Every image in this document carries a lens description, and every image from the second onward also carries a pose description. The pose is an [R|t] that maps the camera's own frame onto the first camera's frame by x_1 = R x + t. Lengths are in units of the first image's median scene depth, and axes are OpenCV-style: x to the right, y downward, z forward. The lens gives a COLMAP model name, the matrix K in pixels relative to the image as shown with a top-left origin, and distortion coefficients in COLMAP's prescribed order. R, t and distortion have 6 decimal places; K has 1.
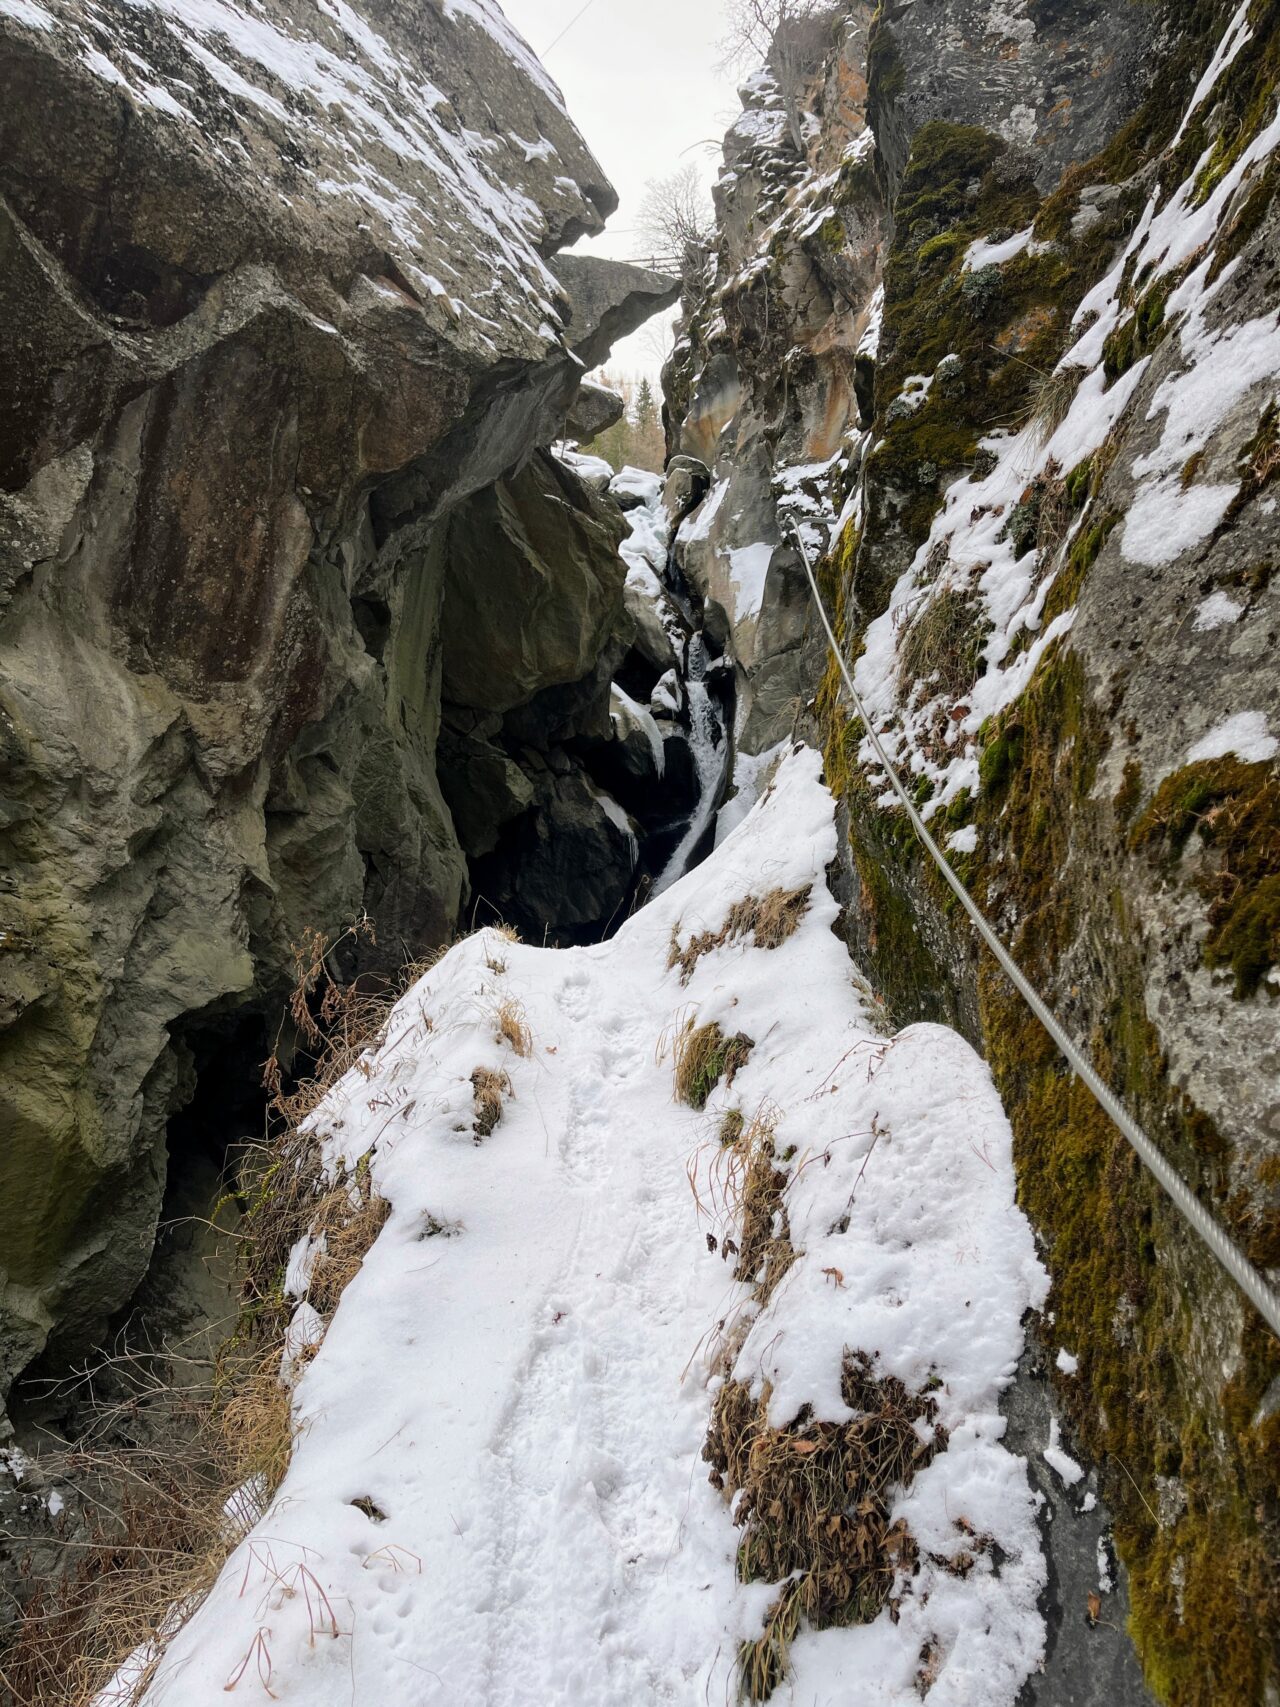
lens RADIAL K [[1285.7, 0, 651.8], [0, 1285.7, 857.0], [0, 0, 1]] dist [0.063833, -0.079534]
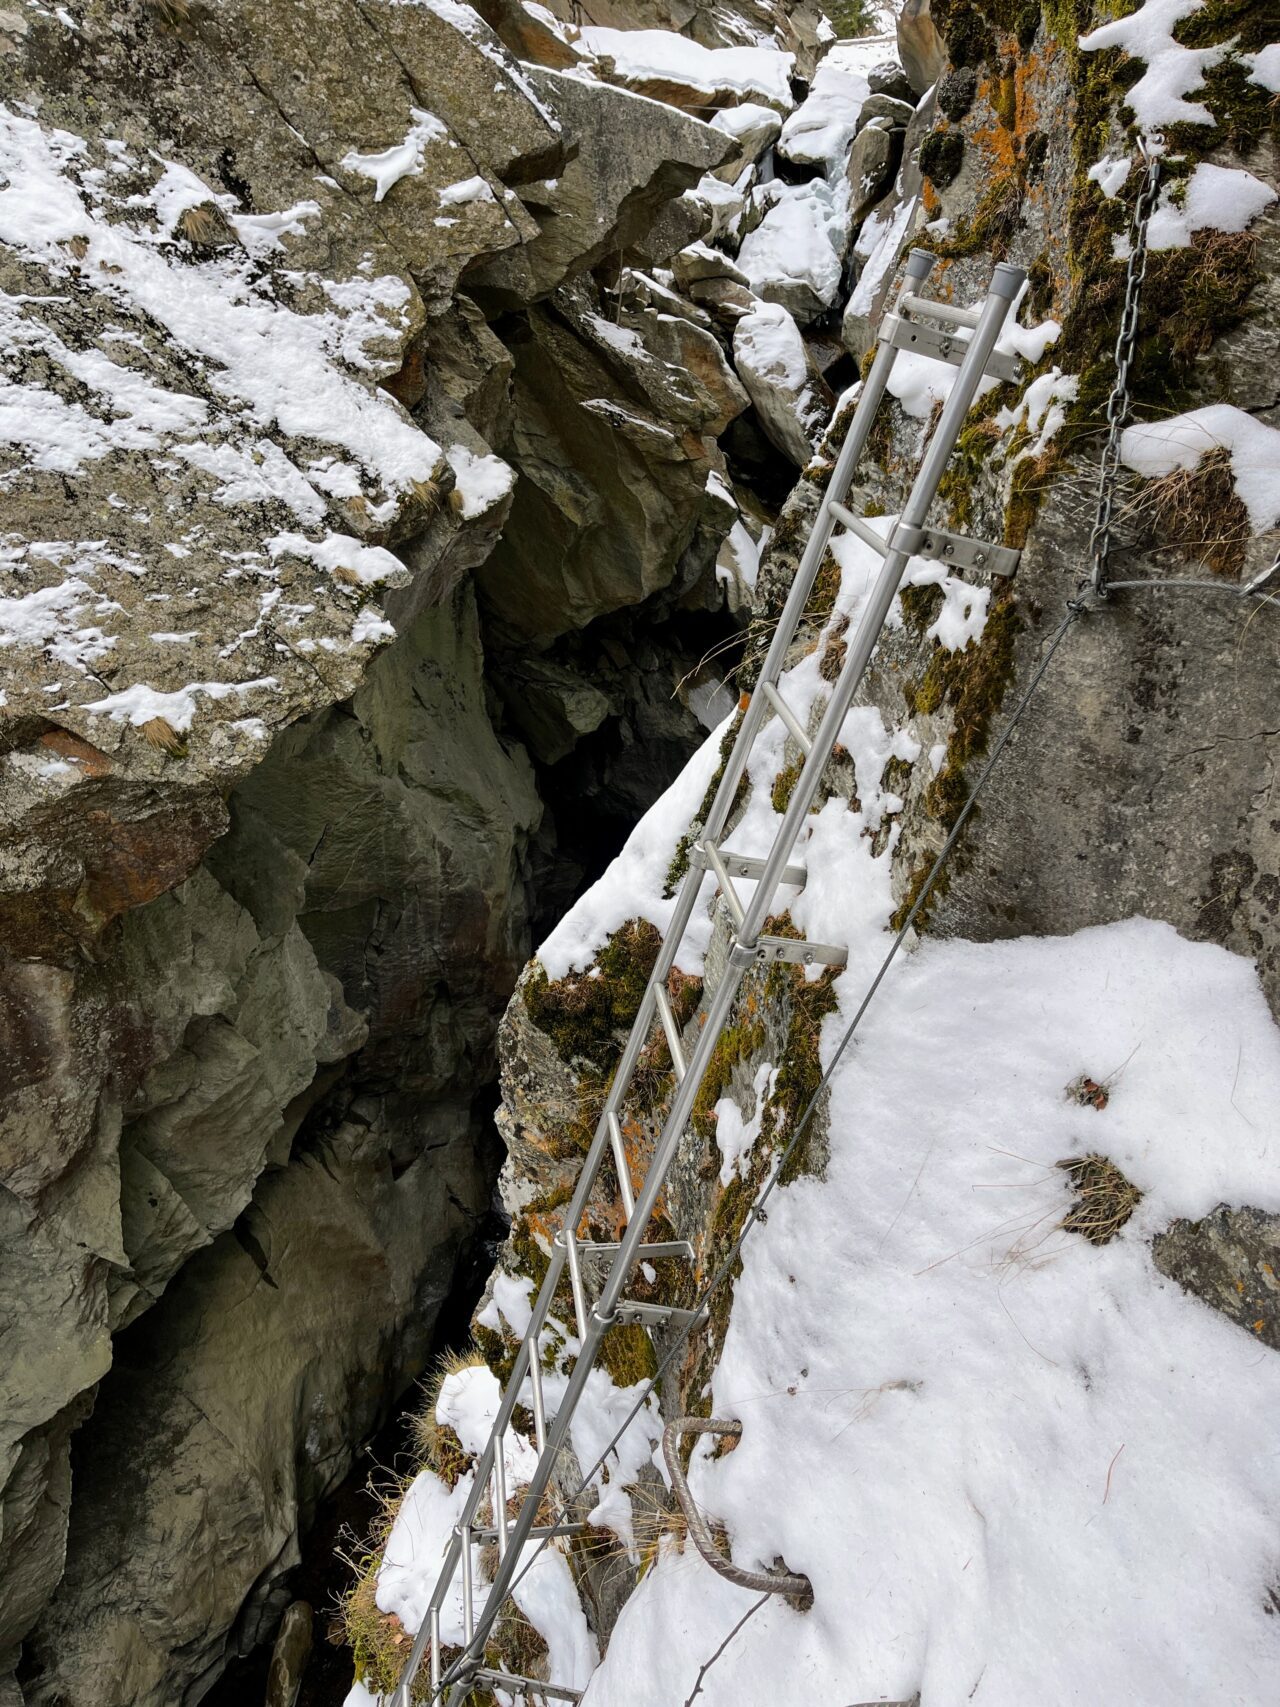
lens RADIAL K [[1290.4, 0, 637.9], [0, 1290.4, 857.0], [0, 0, 1]] dist [0.083155, -0.100381]
pose [[0.967700, 0.104834, -0.229276, 0.127498], [0.013221, 0.887087, 0.461413, -0.343650], [0.251759, -0.449541, 0.857048, 0.221711]]
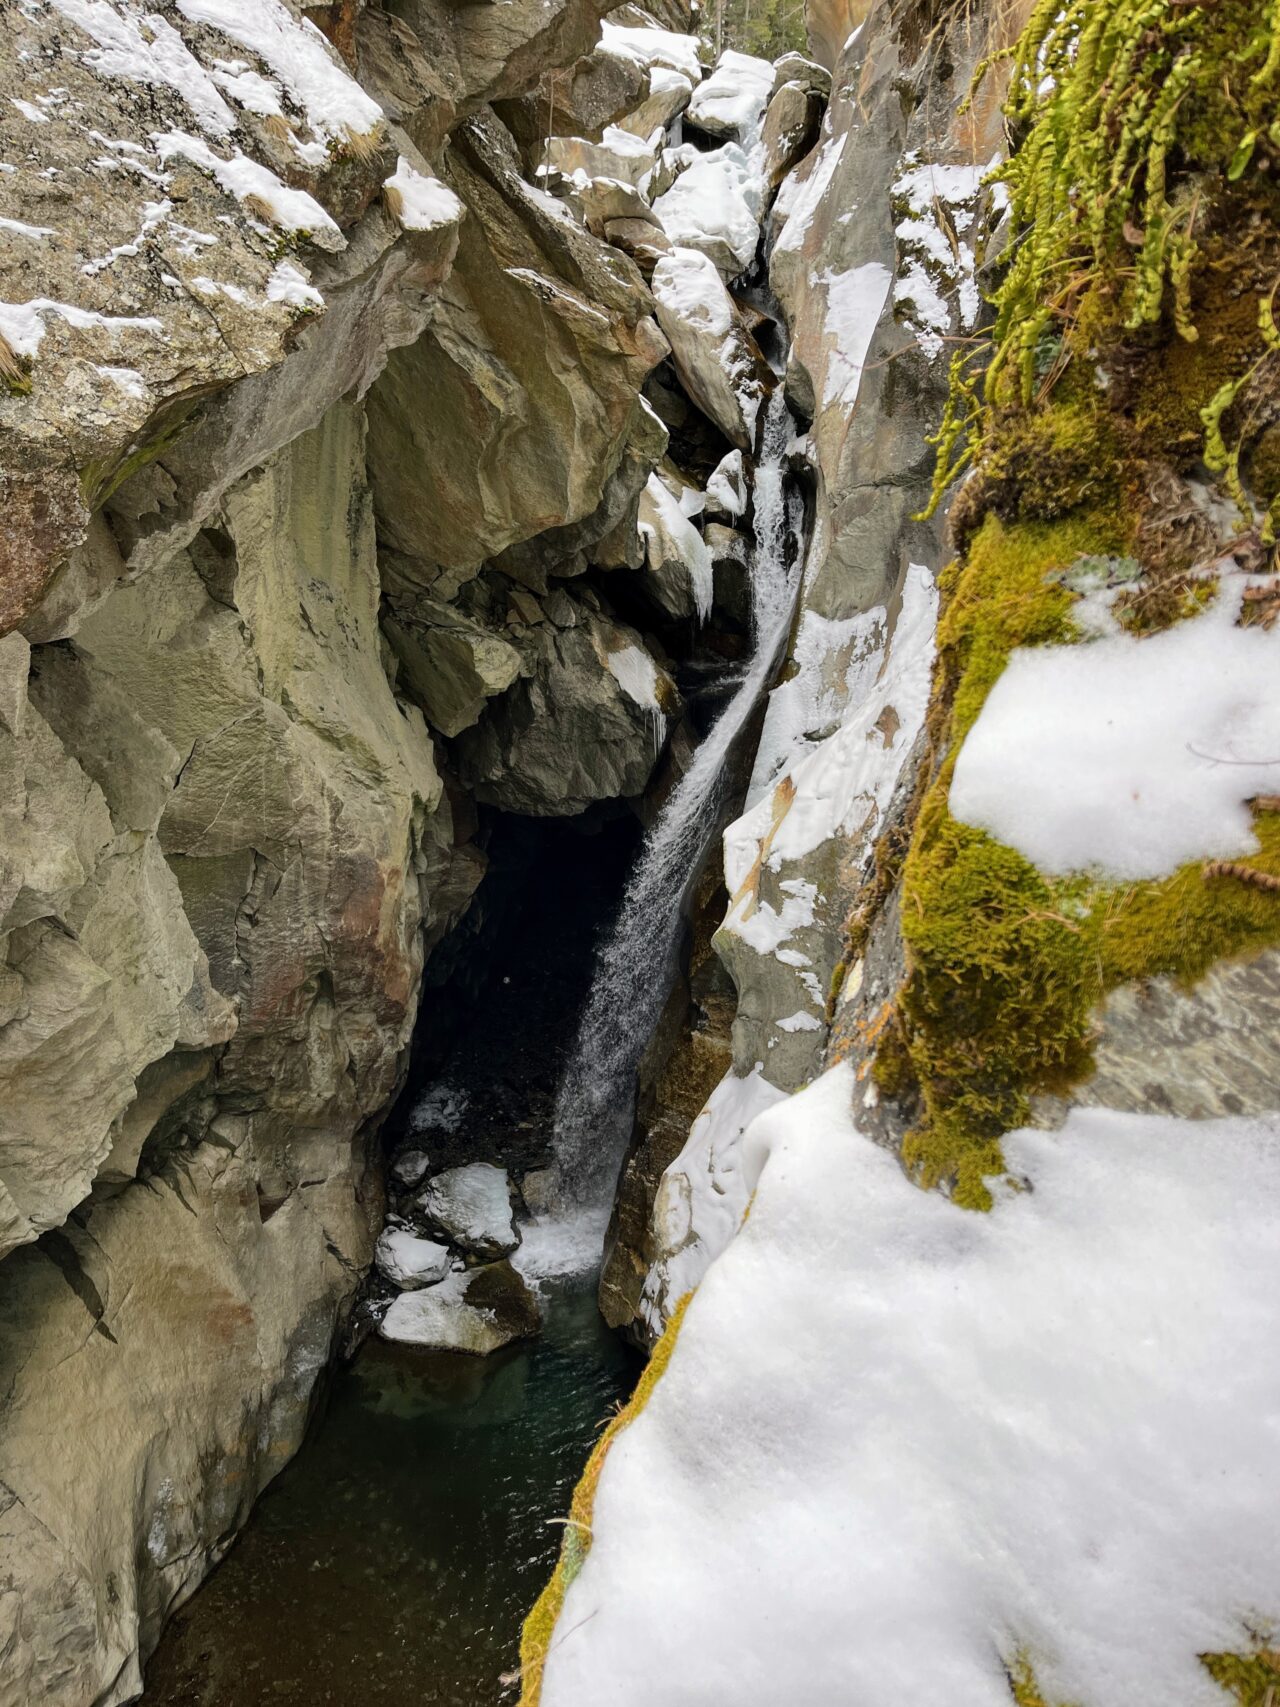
lens RADIAL K [[1291.5, 0, 634.7], [0, 1291.5, 866.8], [0, 0, 1]] dist [0.074770, -0.097133]
pose [[0.988468, 0.082655, -0.126880, 0.076595], [-0.029151, 0.926085, 0.376187, -0.219640], [0.148596, -0.368150, 0.917815, 0.263031]]
